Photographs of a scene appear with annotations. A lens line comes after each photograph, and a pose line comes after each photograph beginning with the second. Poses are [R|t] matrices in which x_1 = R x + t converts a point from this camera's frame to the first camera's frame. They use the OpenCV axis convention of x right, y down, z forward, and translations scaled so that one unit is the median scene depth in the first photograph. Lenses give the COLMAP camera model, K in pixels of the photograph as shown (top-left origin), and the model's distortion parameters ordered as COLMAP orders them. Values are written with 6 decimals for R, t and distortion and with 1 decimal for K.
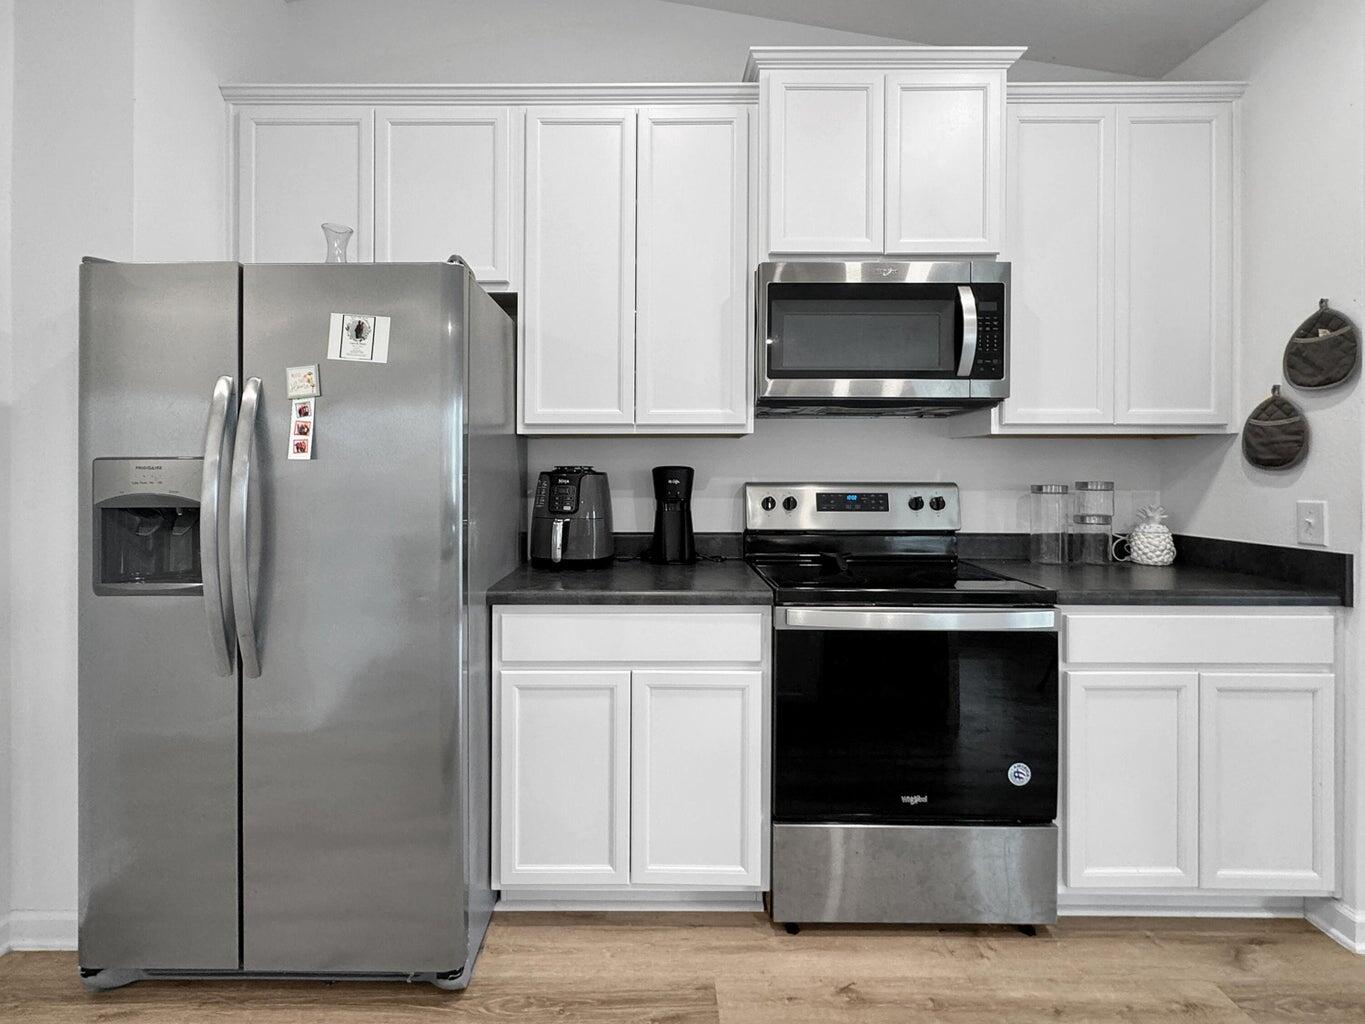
lens RADIAL K [[624.5, 0, 652.4], [0, 624.5, 468.7], [0, 0, 1]] dist [-0.000196, 0.000036]
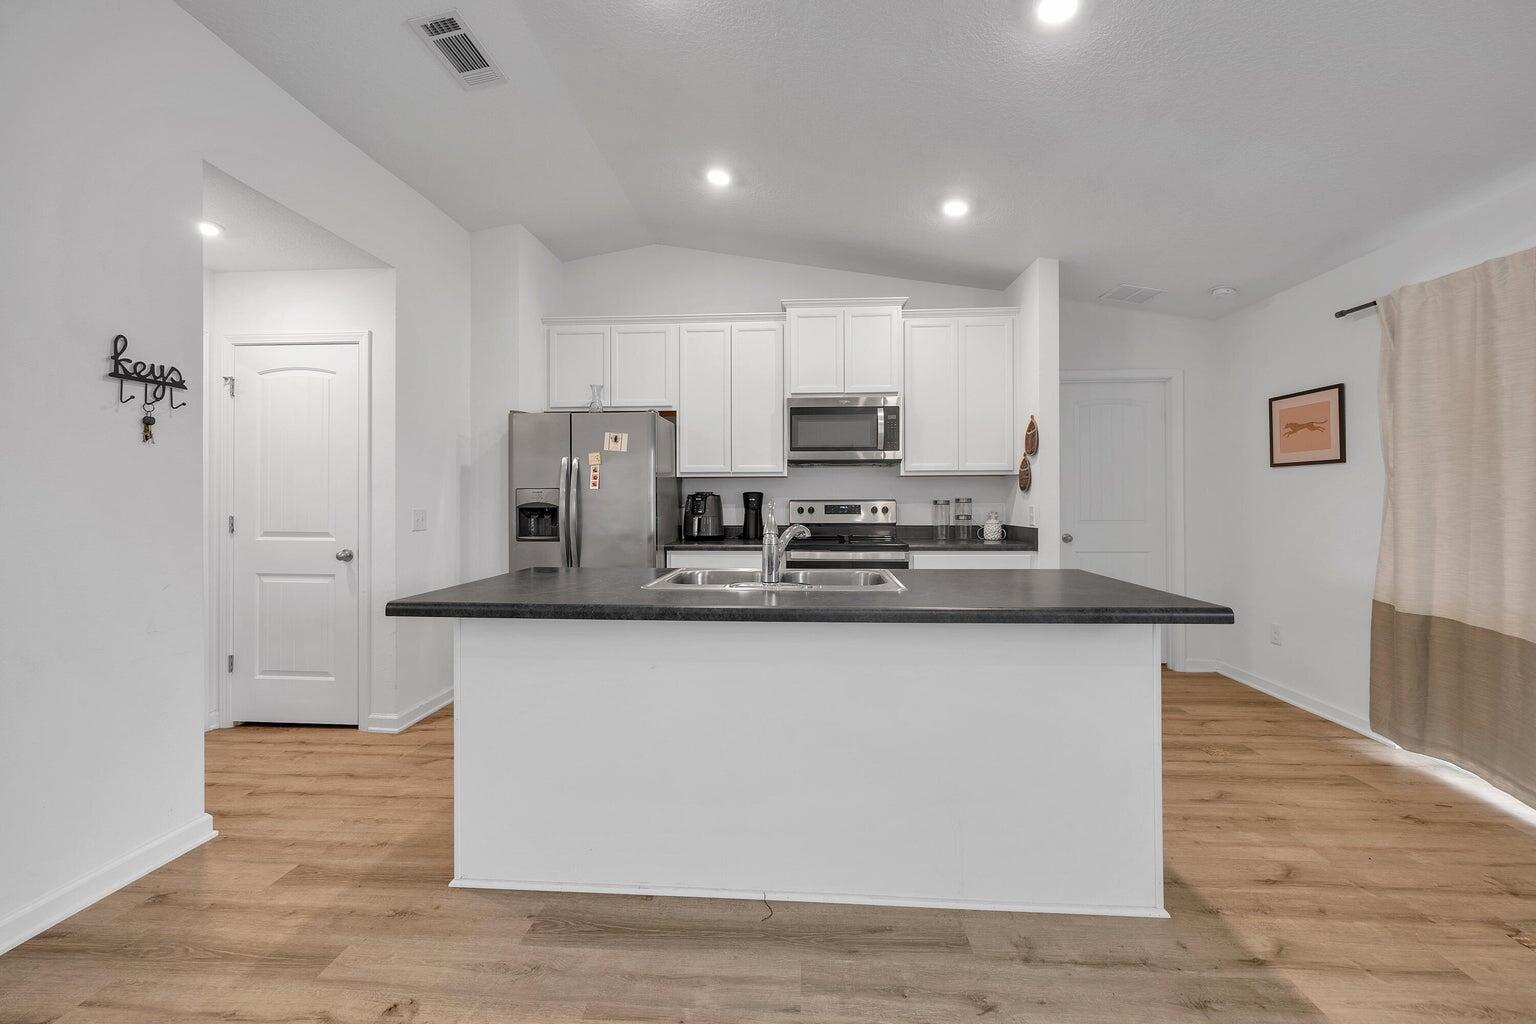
lens RADIAL K [[626.1, 0, 773.9], [0, 626.1, 501.7], [0, 0, 1]] dist [-0.000460, -0.000050]
pose [[0.998280, -0.003781, -0.058506, 0.242646], [0.003998, 0.999986, 0.003580, 0.023102], [0.058492, -0.003808, 0.998281, -1.126822]]
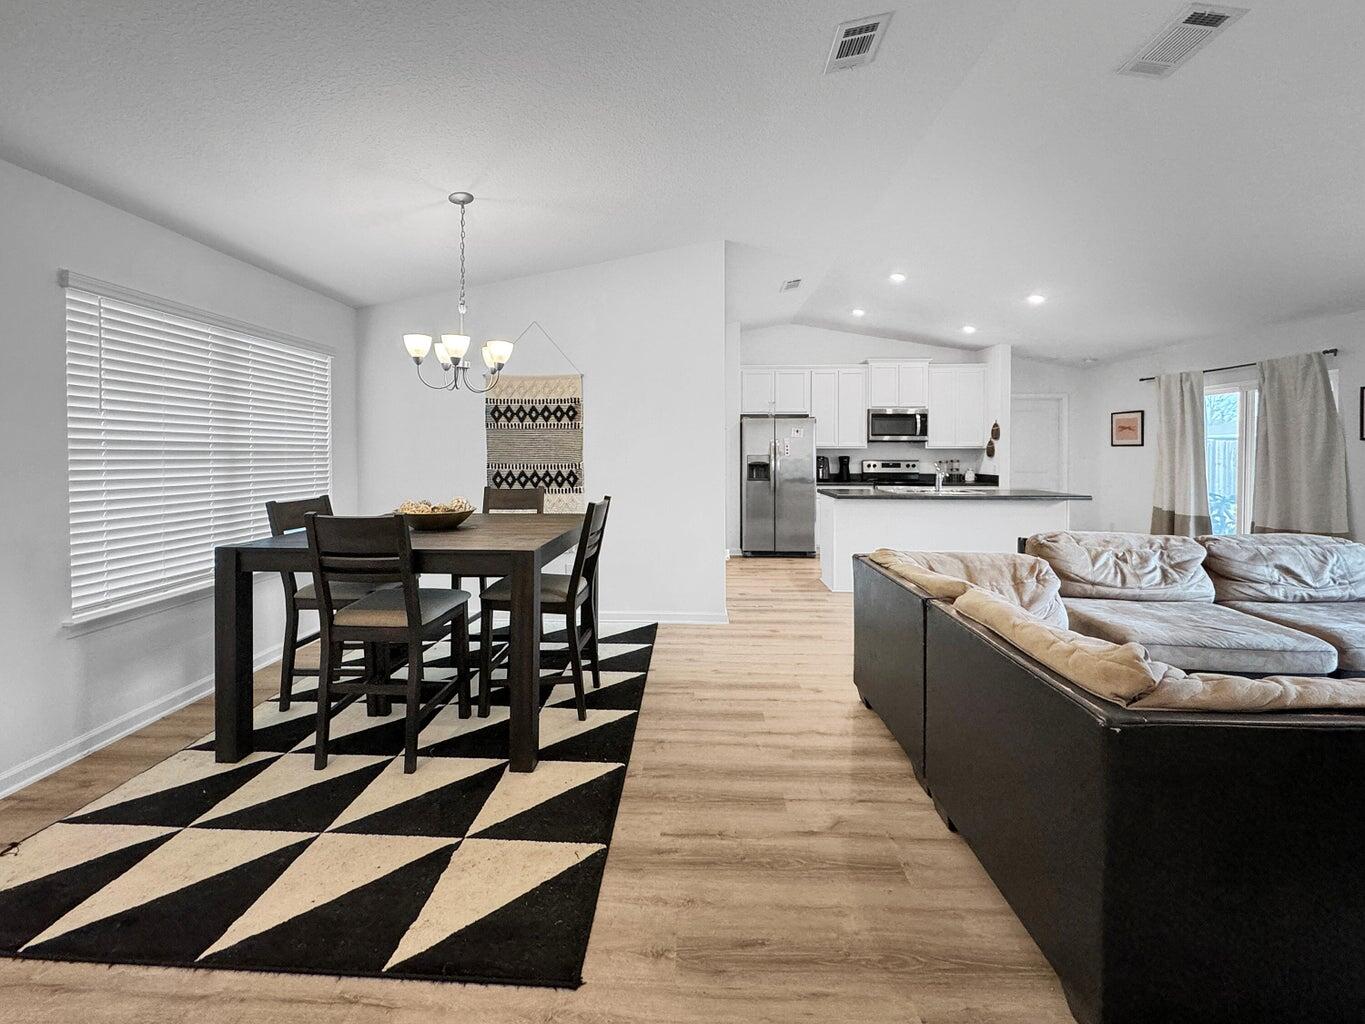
lens RADIAL K [[589.2, 0, 685.8], [0, 589.2, 455.1], [0, 0, 1]] dist [0.020662, 0.000103]
pose [[0.999567, -0.000077, -0.029420, -0.925027], [0.000284, 0.999975, 0.007057, -0.039393], [0.029419, -0.007062, 0.999542, -2.954848]]
